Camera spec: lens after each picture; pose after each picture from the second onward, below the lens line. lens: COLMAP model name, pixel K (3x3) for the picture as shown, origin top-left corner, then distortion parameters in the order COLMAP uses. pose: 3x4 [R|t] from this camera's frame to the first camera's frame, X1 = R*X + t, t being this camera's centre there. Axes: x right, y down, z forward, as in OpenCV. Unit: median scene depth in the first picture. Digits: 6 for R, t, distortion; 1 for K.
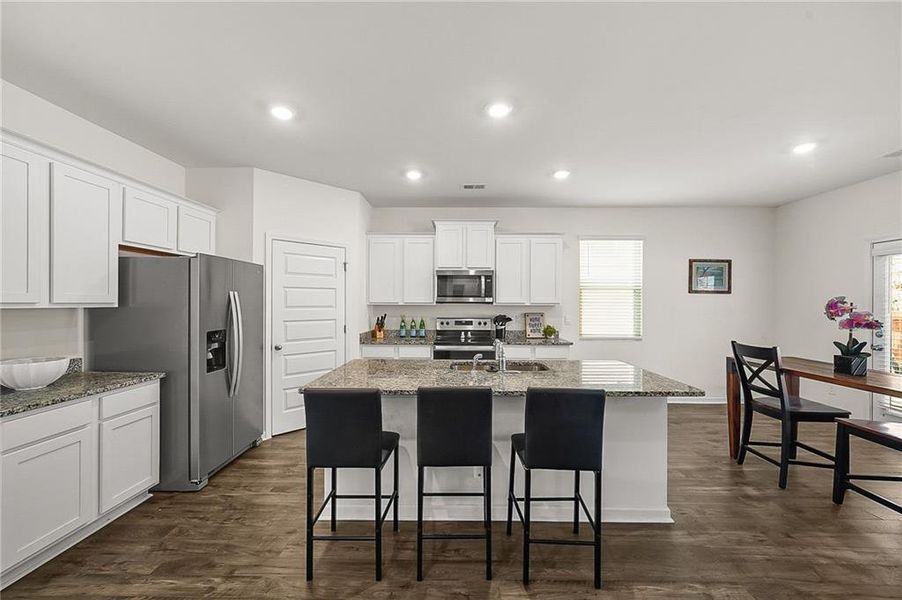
lens RADIAL K [[347.0, 0, 451.0], [0, 347.0, 300.0], [0, 0, 1]] dist [-0.014271, -0.000047]
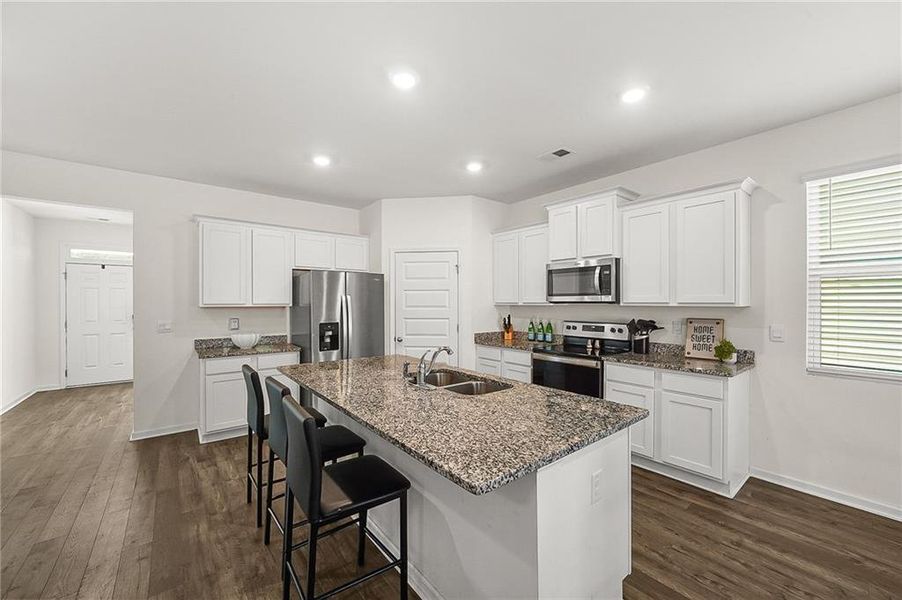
lens RADIAL K [[347.0, 0, 451.0], [0, 347.0, 300.0], [0, 0, 1]] dist [-0.014271, -0.000047]
pose [[0.647834, -0.009360, -0.761724, 0.433953], [0.010156, 0.999942, -0.003650, 0.001964], [0.761714, -0.005371, 0.647891, 0.262848]]
